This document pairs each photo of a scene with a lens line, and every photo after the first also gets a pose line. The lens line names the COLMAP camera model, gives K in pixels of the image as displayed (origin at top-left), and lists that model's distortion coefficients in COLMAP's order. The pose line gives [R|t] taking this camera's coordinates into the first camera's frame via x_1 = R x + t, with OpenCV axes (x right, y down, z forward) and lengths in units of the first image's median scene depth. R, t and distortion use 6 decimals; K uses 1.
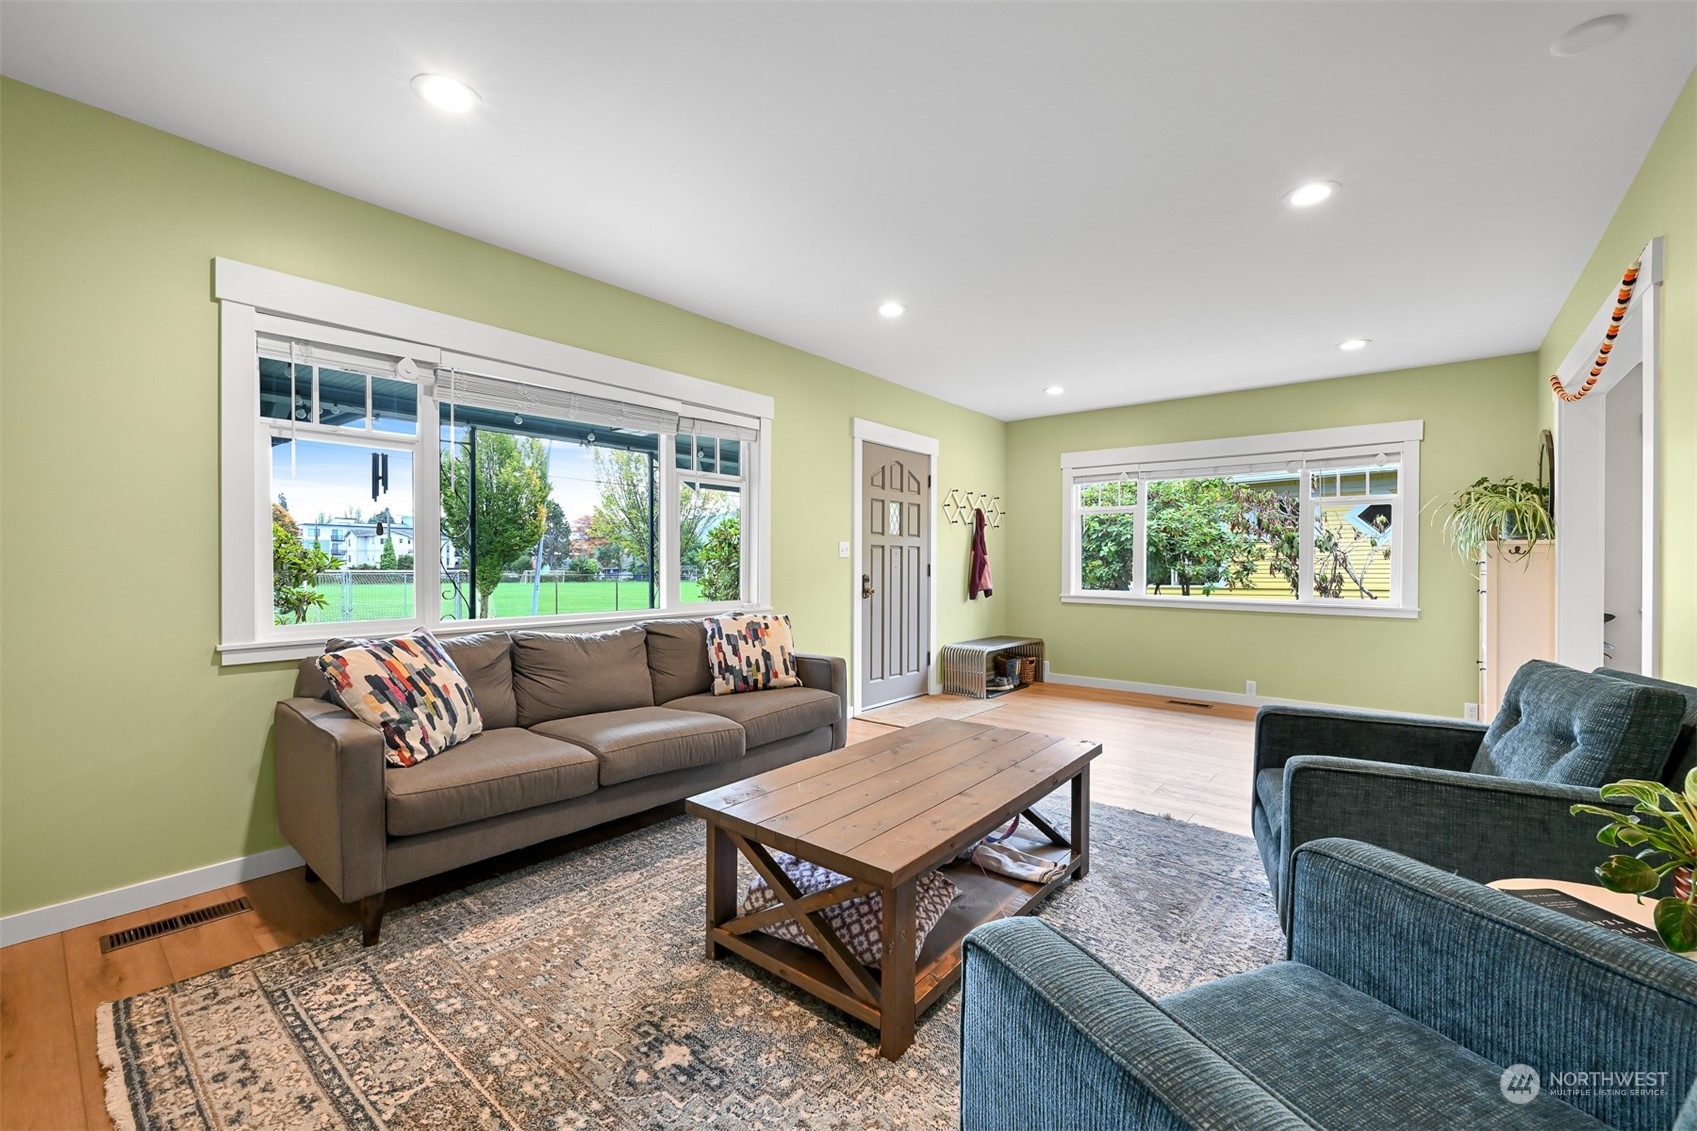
lens RADIAL K [[686.5, 0, 862.7], [0, 686.5, 566.5], [0, 0, 1]] dist [0.000278, -0.001296]
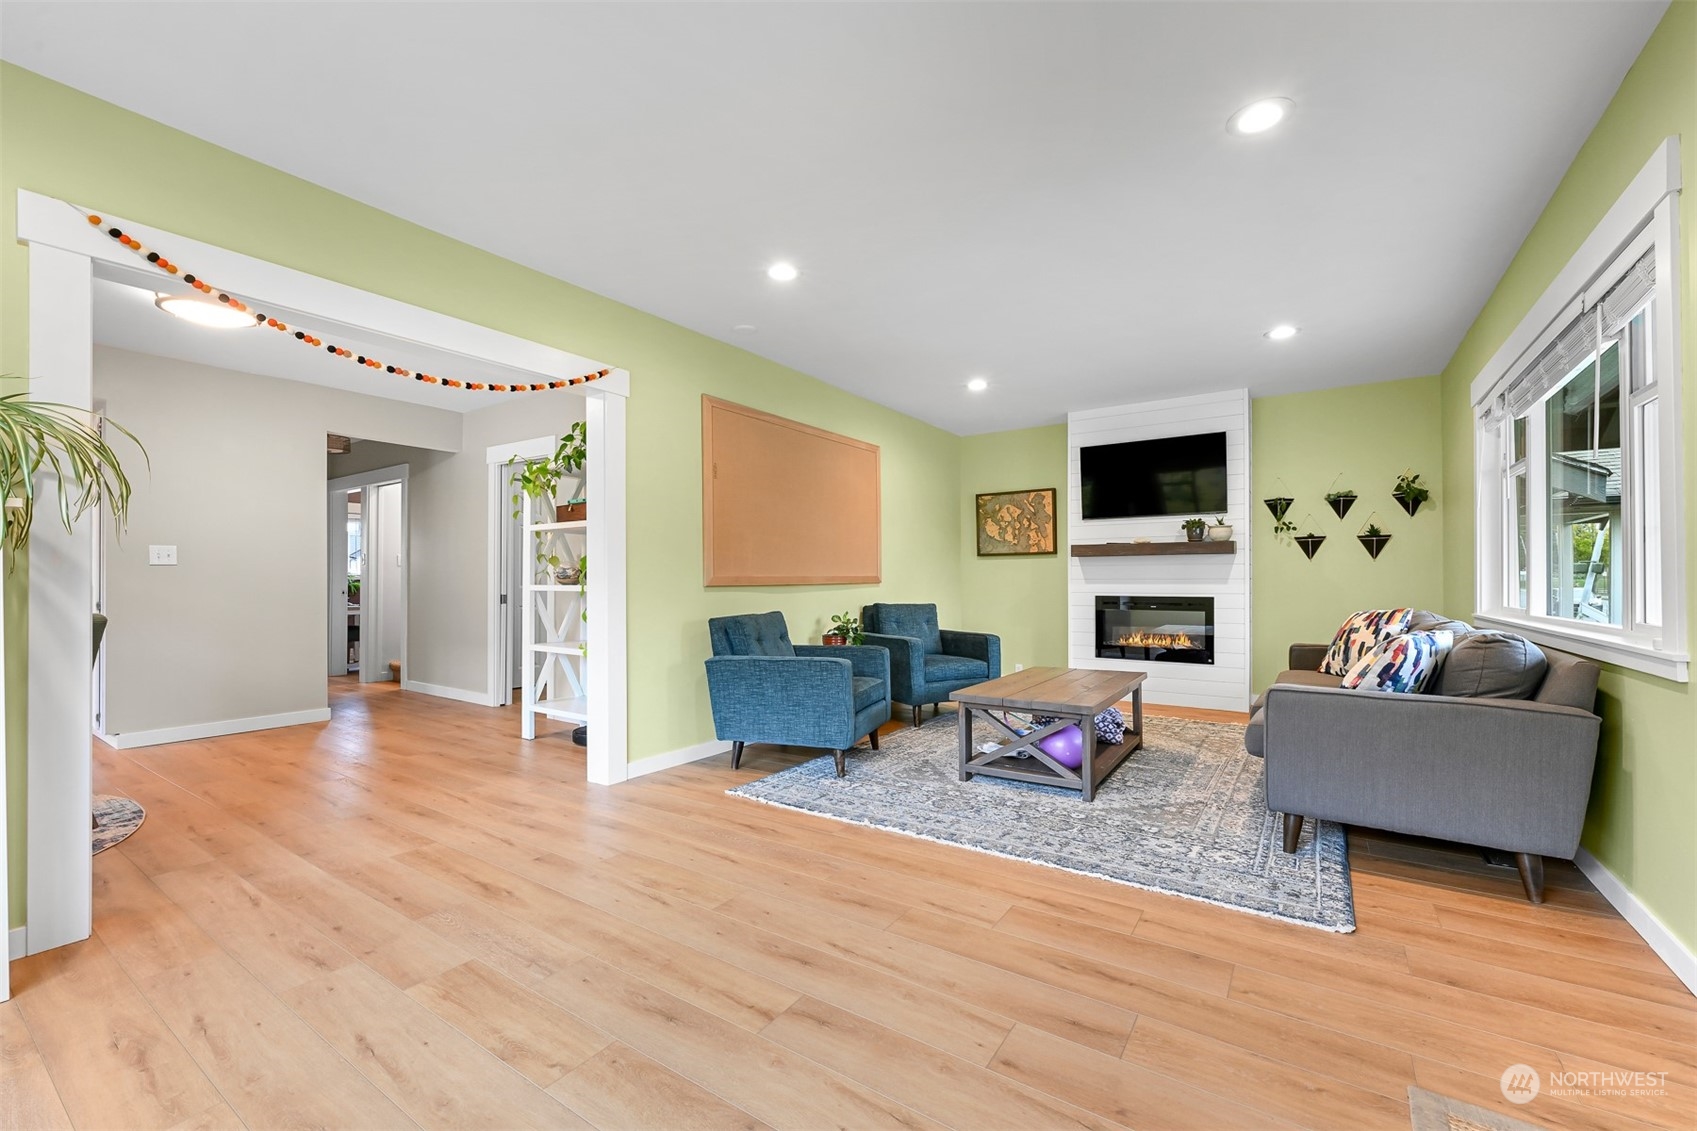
lens RADIAL K [[686.5, 0, 847.1], [0, 686.5, 572.3], [0, 0, 1]] dist [0.000278, -0.001296]
pose [[-0.997770, -0.000476, -0.066742, 0.480057], [0.000110, 0.999962, -0.008773, 0.019528], [0.066743, -0.008761, -0.997732, 1.768382]]
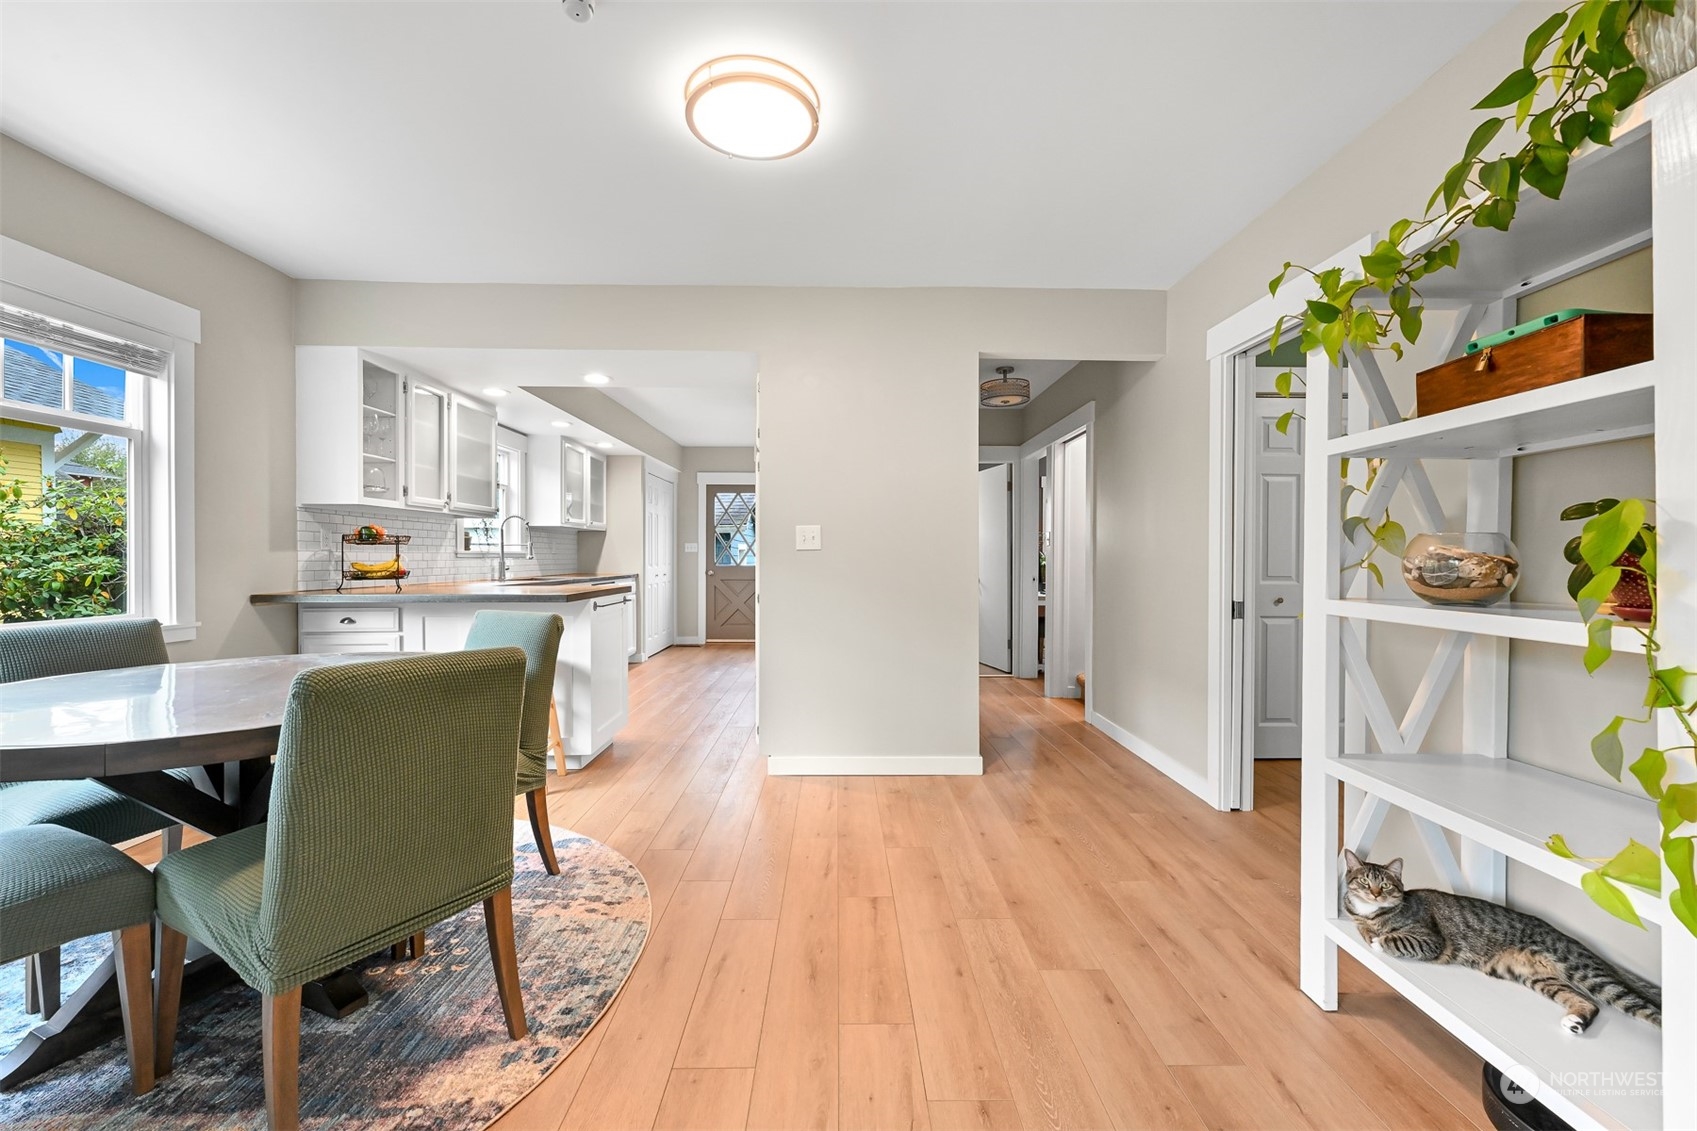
lens RADIAL K [[686.5, 0, 862.3], [0, 686.5, 563.6], [0, 0, 1]] dist [0.000278, -0.001296]
pose [[-0.643774, -0.011909, 0.765123, 0.860702], [-0.001265, 0.999894, 0.014498, -0.002233], [-0.765215, 0.008365, -0.643721, 0.933255]]
